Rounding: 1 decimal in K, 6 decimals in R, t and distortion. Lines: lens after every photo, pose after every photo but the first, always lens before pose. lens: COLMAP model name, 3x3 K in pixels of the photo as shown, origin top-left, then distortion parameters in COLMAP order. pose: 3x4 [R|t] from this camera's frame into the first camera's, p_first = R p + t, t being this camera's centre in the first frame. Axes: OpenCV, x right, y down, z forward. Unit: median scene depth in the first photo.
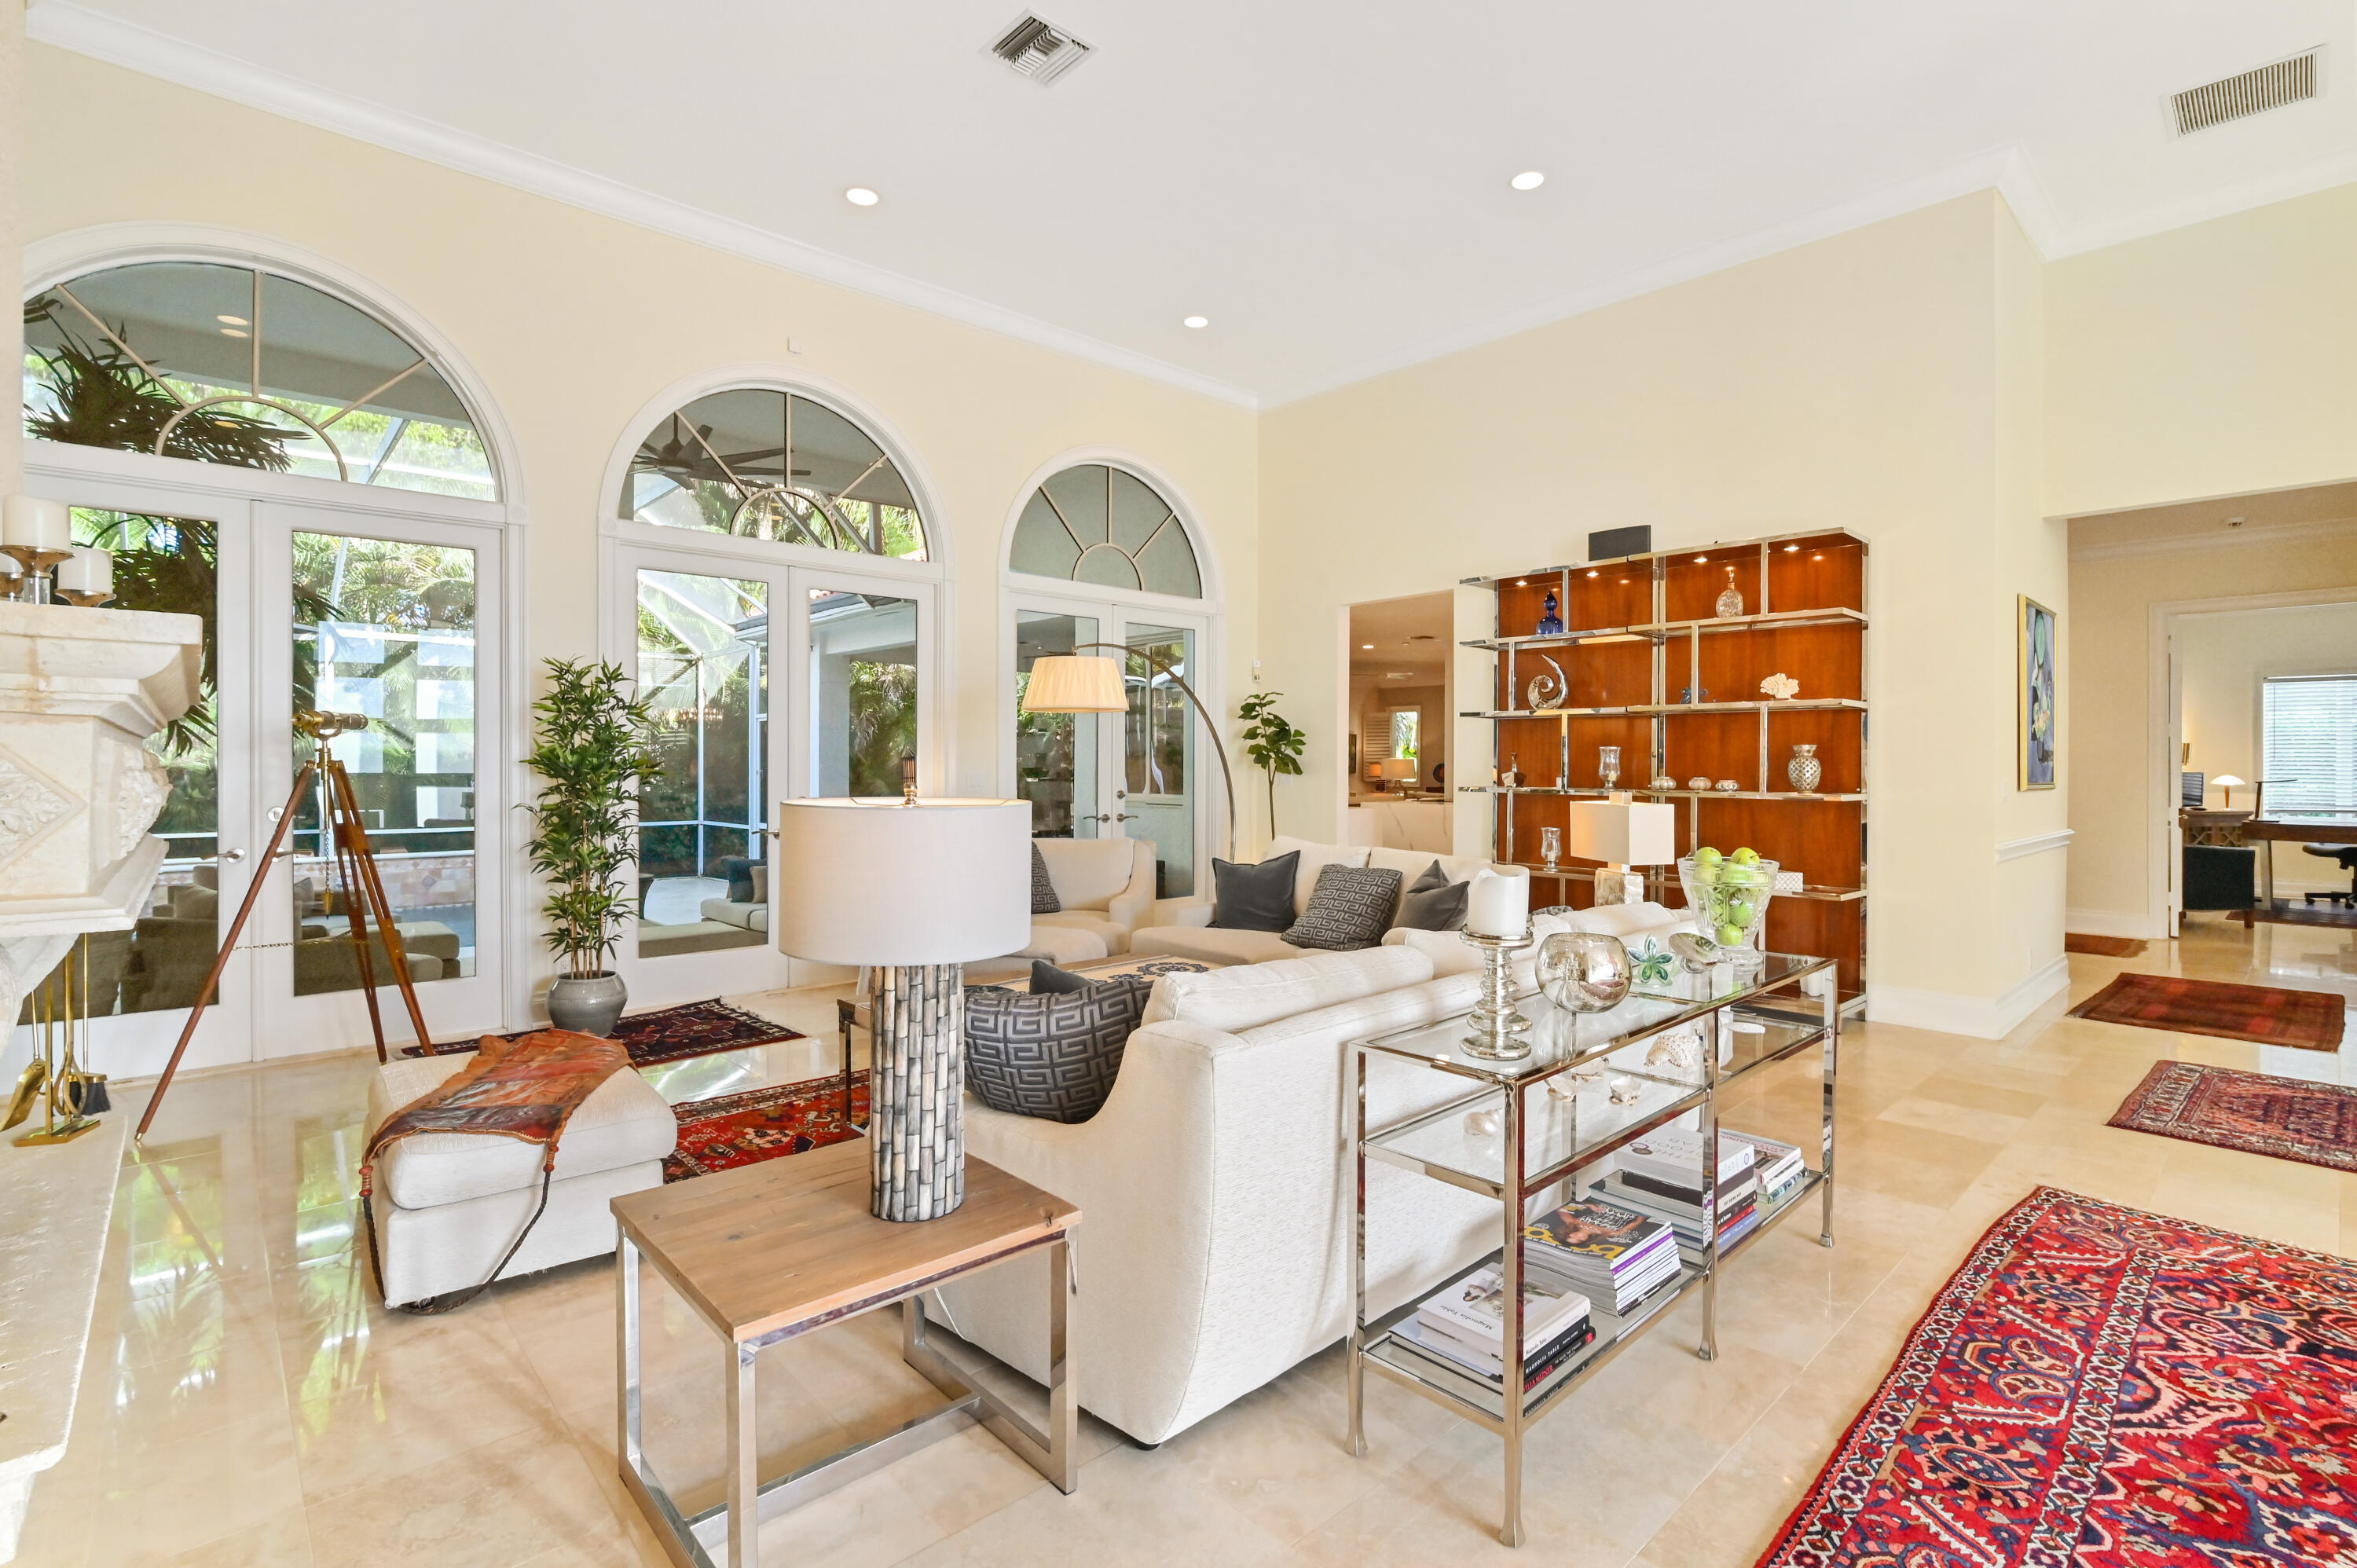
lens RADIAL K [[1069.7, 0, 1177.9], [0, 1069.7, 772.7], [0, 0, 1]] dist [-0.006498, -0.000265]
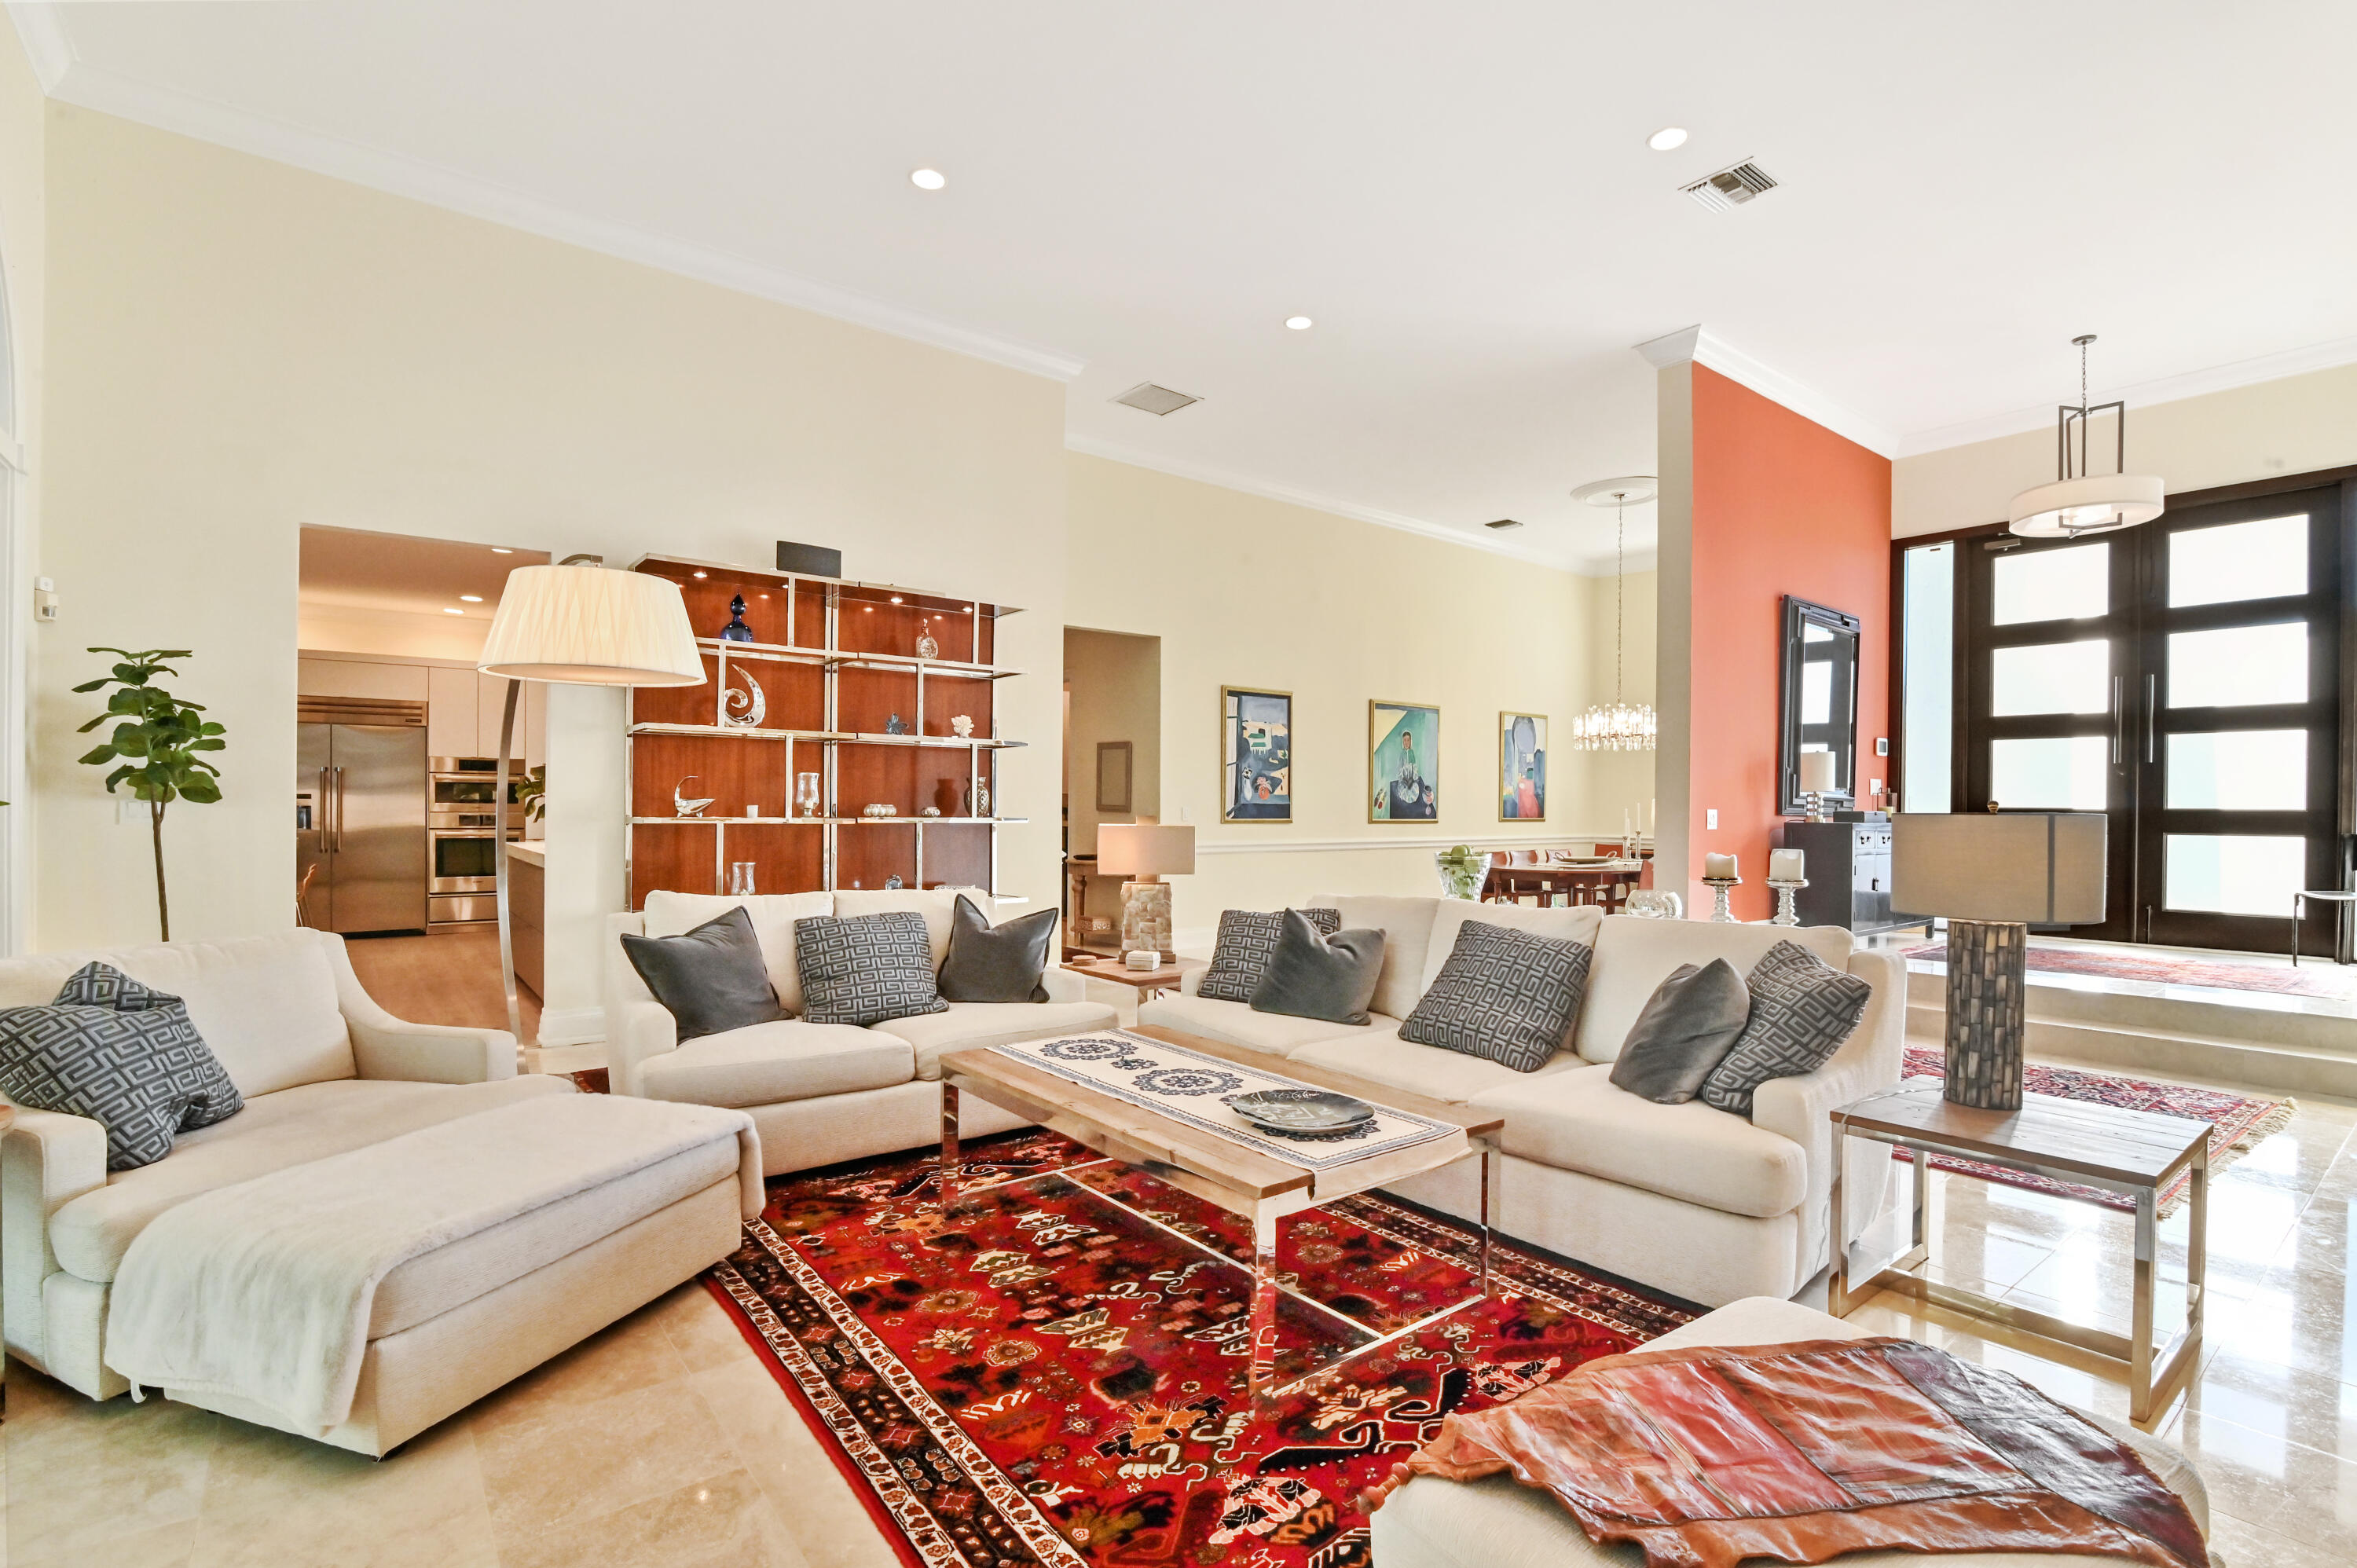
lens RADIAL K [[1087.8, 0, 1182.8], [0, 1087.8, 809.6], [0, 0, 1]] dist [-0.011787, -0.000253]
pose [[0.084076, 0.000436, 0.996459, -0.565154], [0.003507, 0.999994, -0.000734, 0.011061], [-0.996453, 0.003556, 0.084074, 0.630858]]
